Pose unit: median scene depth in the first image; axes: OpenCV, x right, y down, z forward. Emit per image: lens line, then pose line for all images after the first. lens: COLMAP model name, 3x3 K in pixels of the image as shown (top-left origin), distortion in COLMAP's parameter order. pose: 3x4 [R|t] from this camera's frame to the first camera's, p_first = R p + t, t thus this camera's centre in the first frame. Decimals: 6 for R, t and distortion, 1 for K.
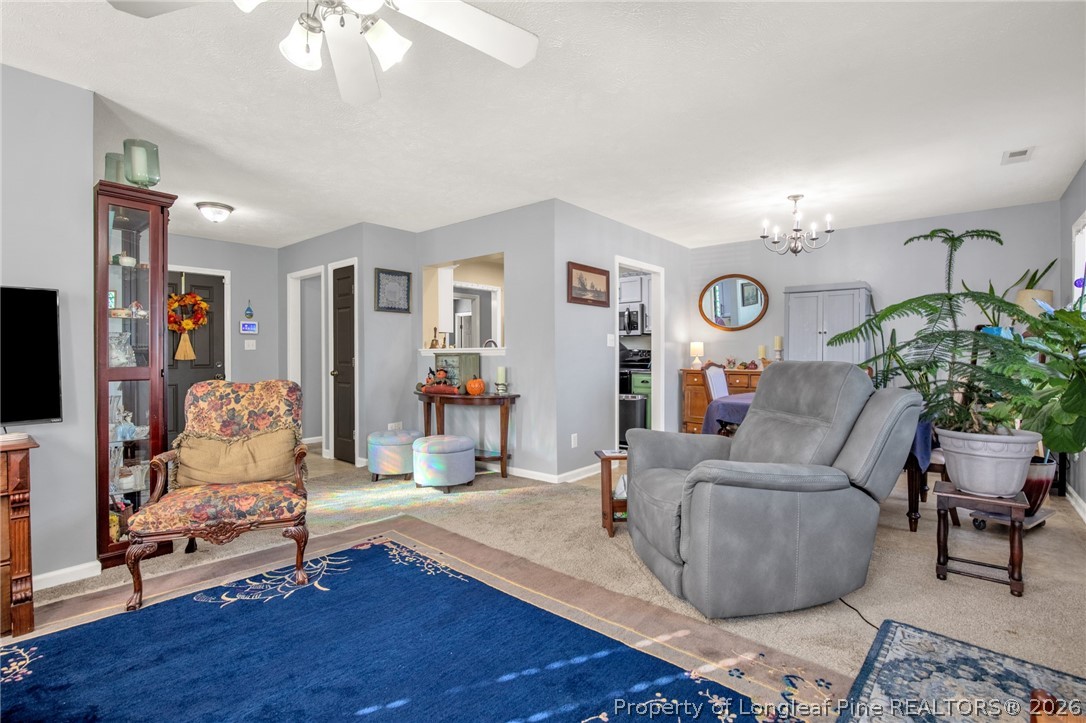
lens RADIAL K [[499.0, 0, 542.2], [0, 499.0, 358.1], [0, 0, 1]] dist [0.000664, 0.000044]
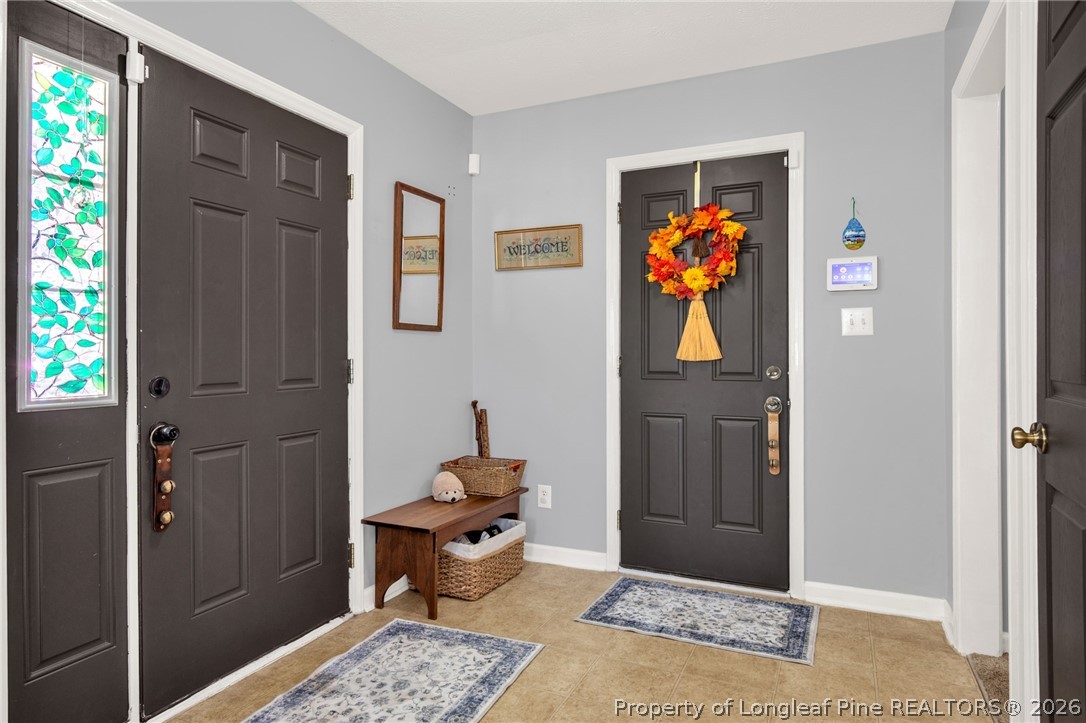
lens RADIAL K [[623.1, 0, 545.3], [0, 623.1, 353.4], [0, 0, 1]] dist [-0.001086, 0.000056]
pose [[0.249643, 0.003759, -0.968331, -0.218611], [-0.003823, 0.999988, 0.002896, -0.004019], [0.968330, 0.002979, 0.249655, 0.726066]]
